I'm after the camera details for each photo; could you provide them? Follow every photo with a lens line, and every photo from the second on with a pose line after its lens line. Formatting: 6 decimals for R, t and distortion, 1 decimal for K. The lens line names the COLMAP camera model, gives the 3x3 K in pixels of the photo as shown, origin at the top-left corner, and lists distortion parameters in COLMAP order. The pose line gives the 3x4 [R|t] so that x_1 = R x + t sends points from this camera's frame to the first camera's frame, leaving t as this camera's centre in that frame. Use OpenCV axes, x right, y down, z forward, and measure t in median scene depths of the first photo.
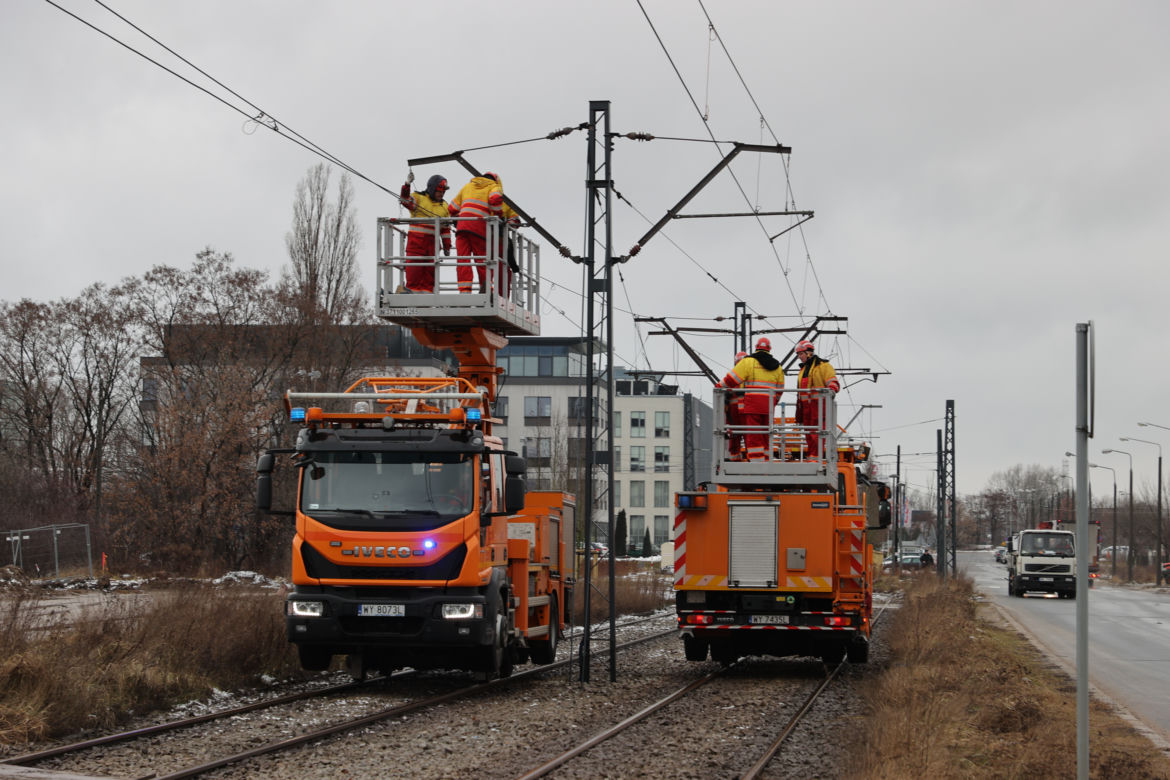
lens RADIAL K [[3279.2, 0, 585.0], [0, 3279.2, 390.0], [0, 0, 1]] dist [0.050774, -0.050780]
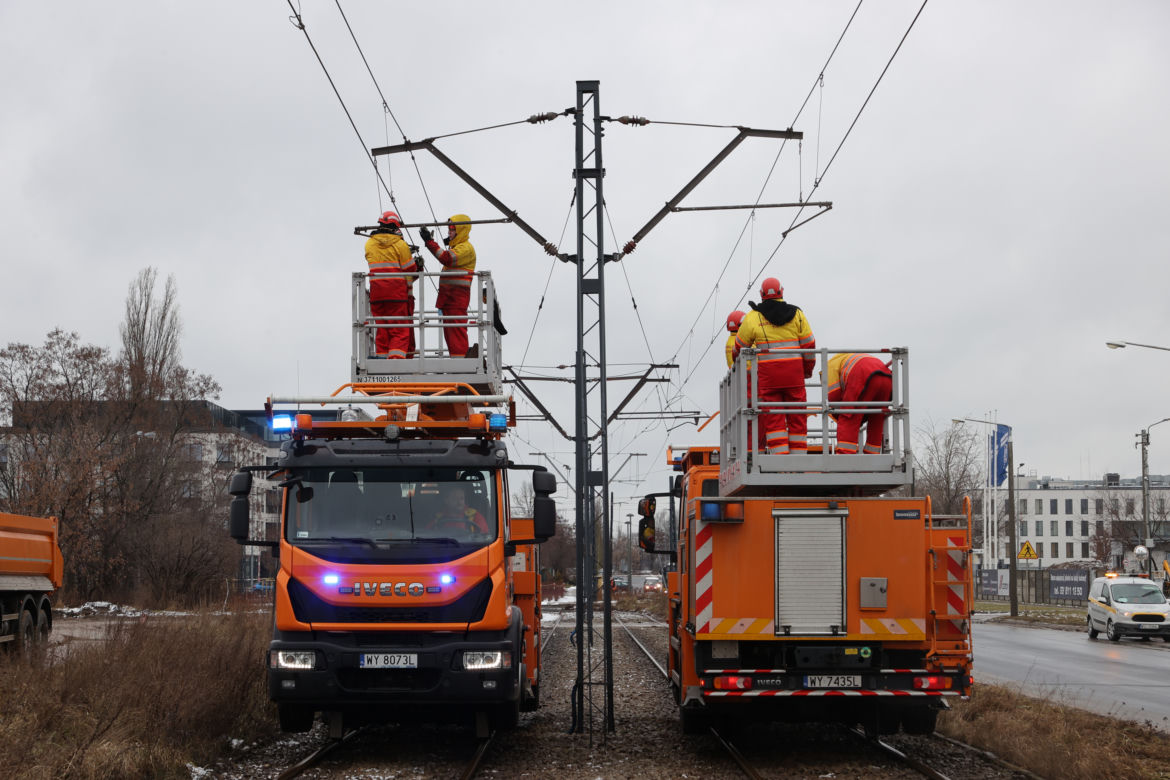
lens RADIAL K [[2459.1, 0, 570.2], [0, 2459.1, 390.3], [0, 0, 1]] dist [0.035500, 0.012787]
pose [[0.994996, -0.003608, 0.099853, -0.068237], [0.006297, 0.999626, -0.026627, 0.014323], [-0.099720, 0.027122, 0.994646, 0.335375]]
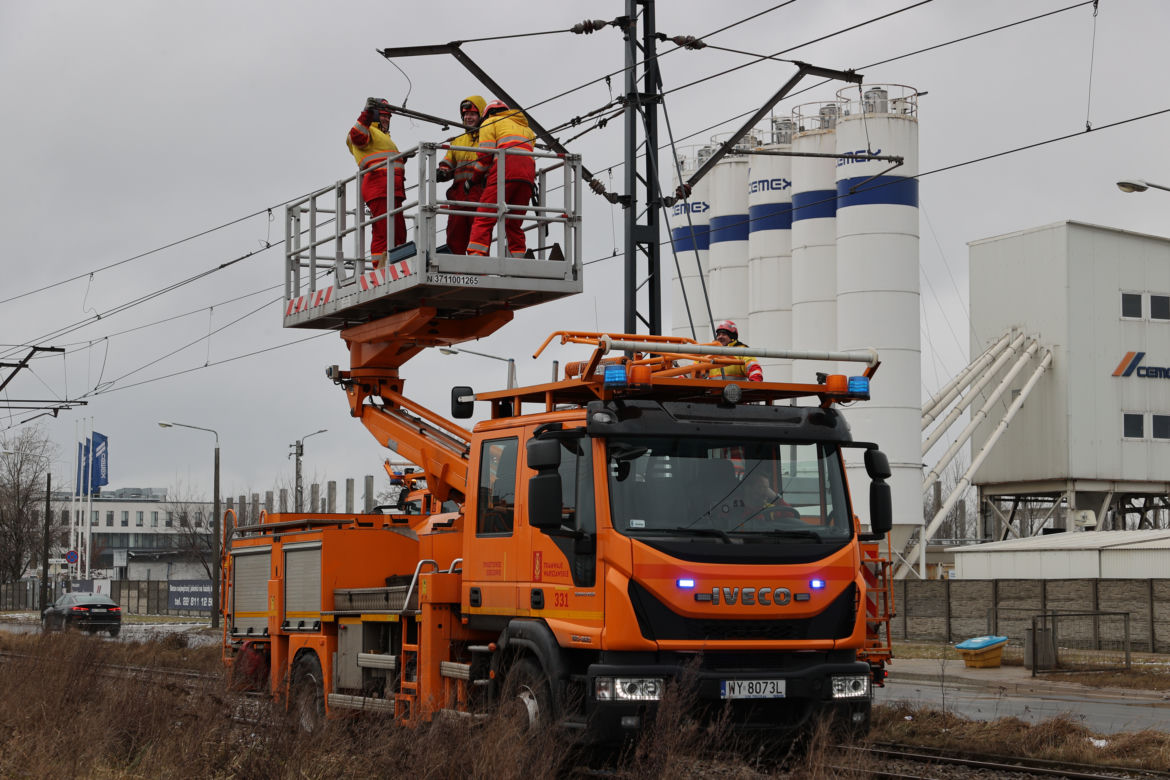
lens RADIAL K [[2405.4, 0, 589.6], [0, 2405.4, 360.1], [0, 0, 1]] dist [0.020277, -0.305107]
pose [[0.851943, 0.041657, 0.521975, -0.291488], [-0.019067, 0.998637, -0.048576, 0.023642], [-0.523287, 0.031431, 0.851577, 0.542152]]
